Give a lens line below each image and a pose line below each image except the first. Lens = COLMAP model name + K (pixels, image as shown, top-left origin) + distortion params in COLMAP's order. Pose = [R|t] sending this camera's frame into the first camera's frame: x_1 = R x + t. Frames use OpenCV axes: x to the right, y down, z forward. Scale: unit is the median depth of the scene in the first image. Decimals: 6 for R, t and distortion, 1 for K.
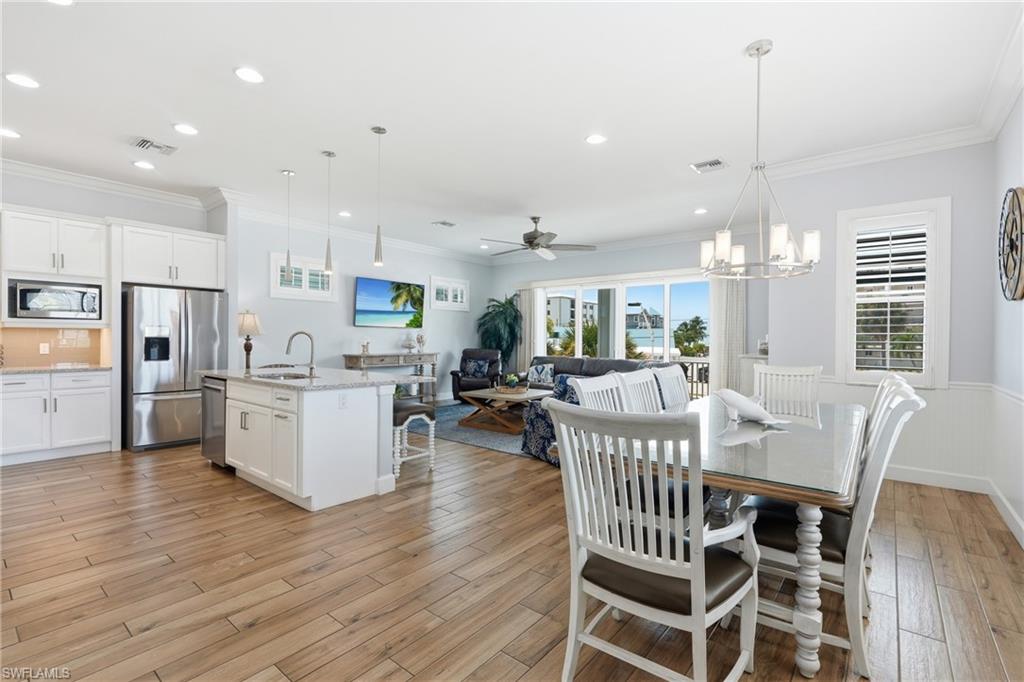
lens RADIAL K [[462.2, 0, 513.1], [0, 462.2, 339.5], [0, 0, 1]] dist [-0.003230, -0.000461]
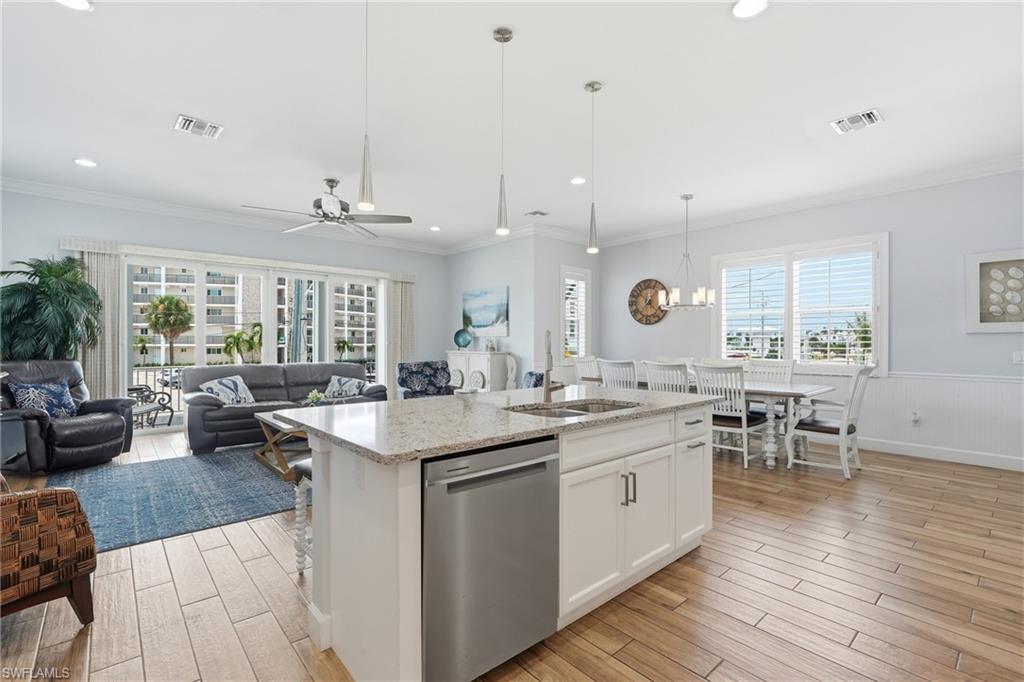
lens RADIAL K [[462.2, 0, 513.1], [0, 462.2, 339.5], [0, 0, 1]] dist [-0.003230, -0.000461]
pose [[0.165532, -0.001778, 0.986203, -0.843725], [0.000233, 0.999998, 0.001763, -0.005878], [-0.986204, -0.000062, 0.165532, 0.758061]]
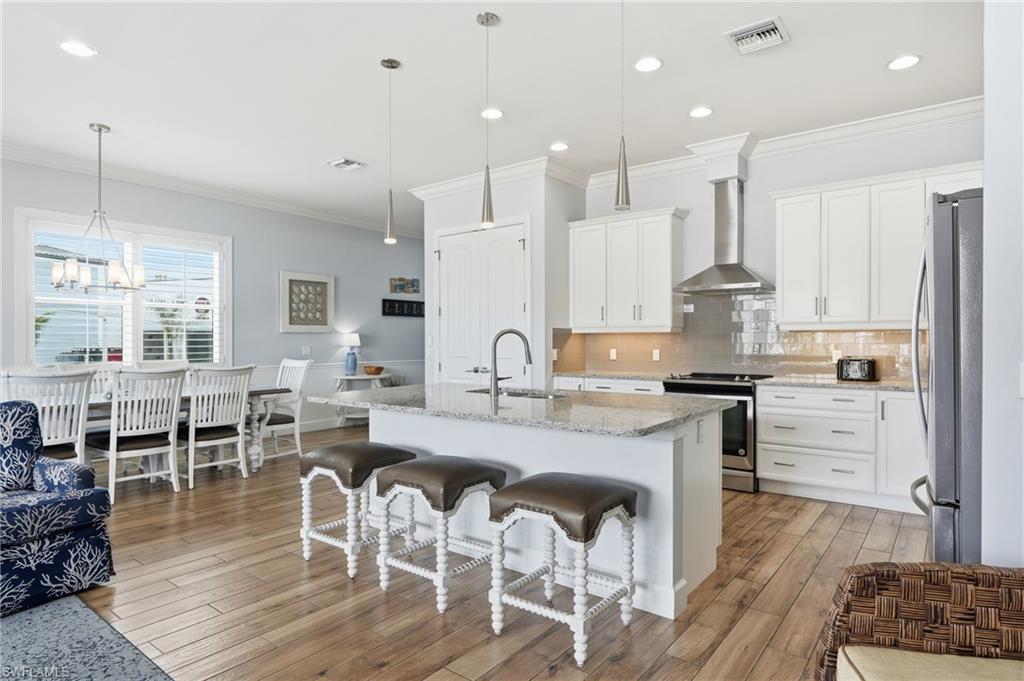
lens RADIAL K [[574.7, 0, 513.2], [0, 574.7, 342.2], [0, 0, 1]] dist [-0.003385, -0.000691]
pose [[-0.999757, -0.006061, -0.021194, -0.356406], [-0.006133, 0.999976, 0.003339, -0.001005], [0.021174, 0.003468, -0.999770, 1.461069]]
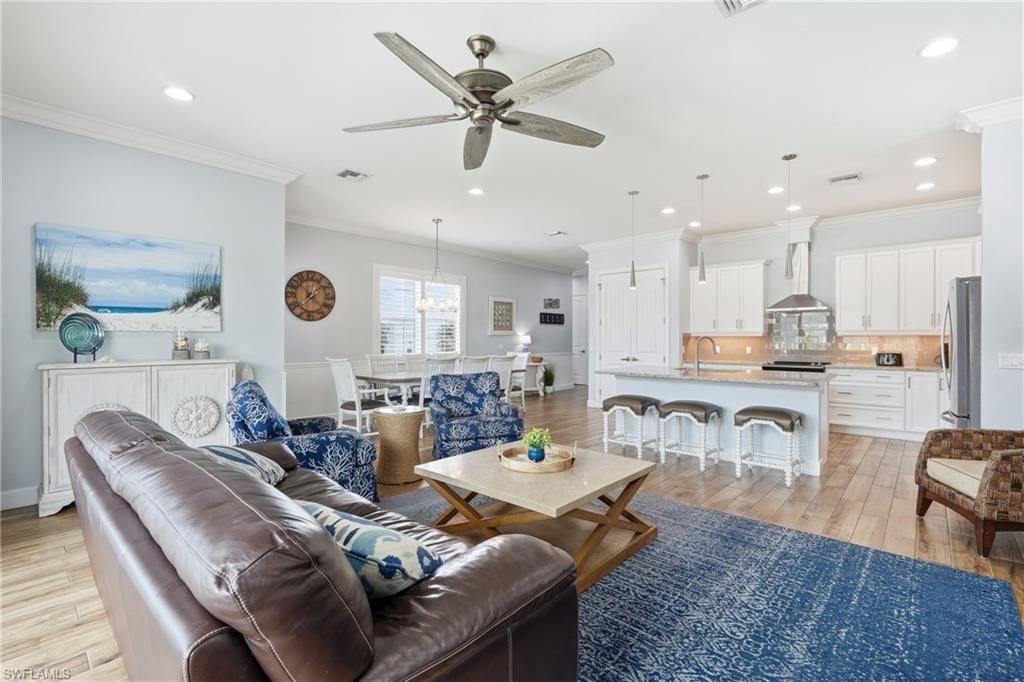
lens RADIAL K [[462.2, 0, 513.1], [0, 462.2, 339.5], [0, 0, 1]] dist [-0.003230, -0.000461]
pose [[-0.998452, -0.007636, 0.055102, -0.005259], [-0.007471, 0.999967, 0.003191, -0.006207], [-0.055125, 0.002774, -0.998476, 1.824112]]
